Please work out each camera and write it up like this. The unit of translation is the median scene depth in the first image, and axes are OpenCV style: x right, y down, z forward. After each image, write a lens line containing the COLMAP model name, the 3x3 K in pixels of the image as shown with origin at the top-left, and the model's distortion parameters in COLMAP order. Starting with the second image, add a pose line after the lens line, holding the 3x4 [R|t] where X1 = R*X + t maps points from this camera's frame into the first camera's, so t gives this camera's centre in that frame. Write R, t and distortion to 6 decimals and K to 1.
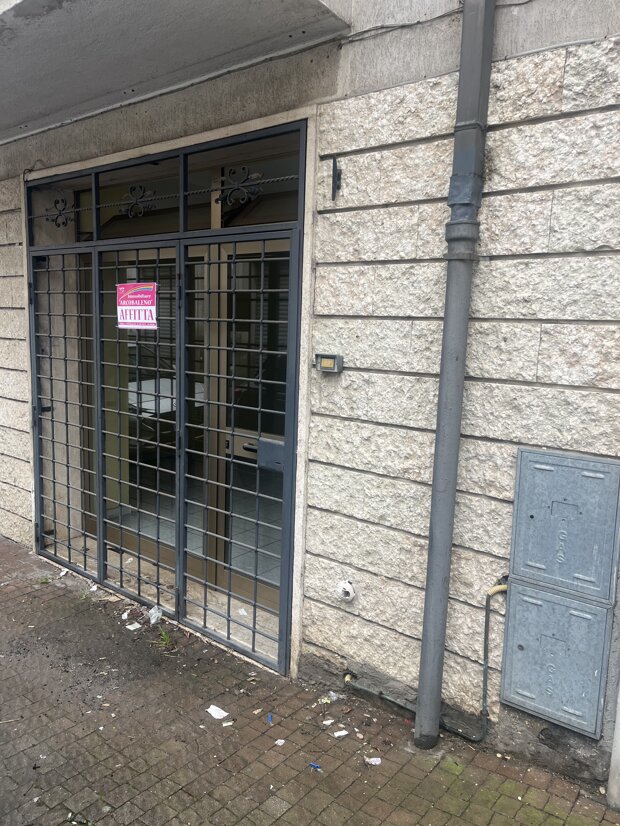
lens RADIAL K [[632.8, 0, 312.5], [0, 632.8, 414.6], [0, 0, 1]] dist [0.014050, -0.002905]
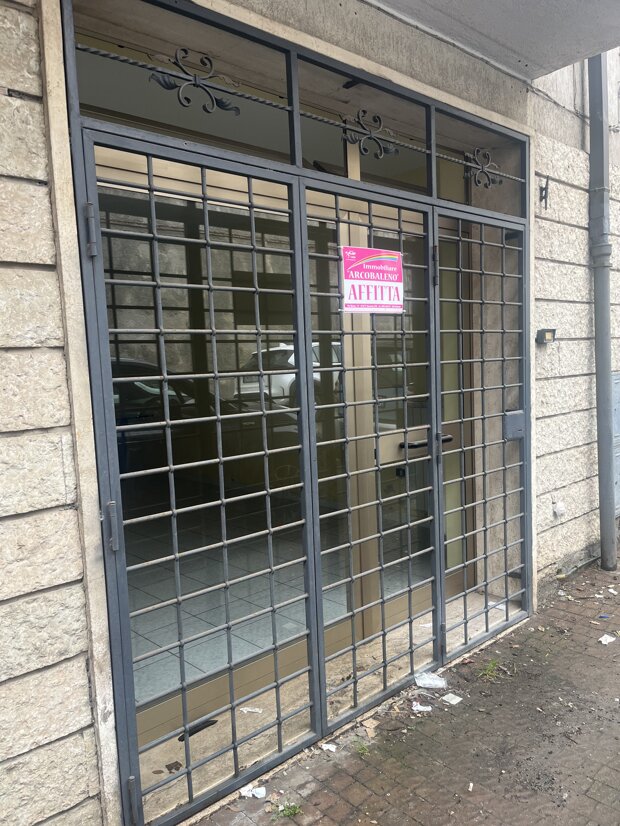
lens RADIAL K [[632.8, 0, 312.6], [0, 632.8, 411.6], [0, 0, 1]] dist [0.014050, -0.002905]
pose [[0.145223, -0.128199, 0.981058, -1.031089], [0.177395, 0.978876, 0.101655, -0.115150], [-0.973366, 0.159272, 0.164898, 0.999302]]
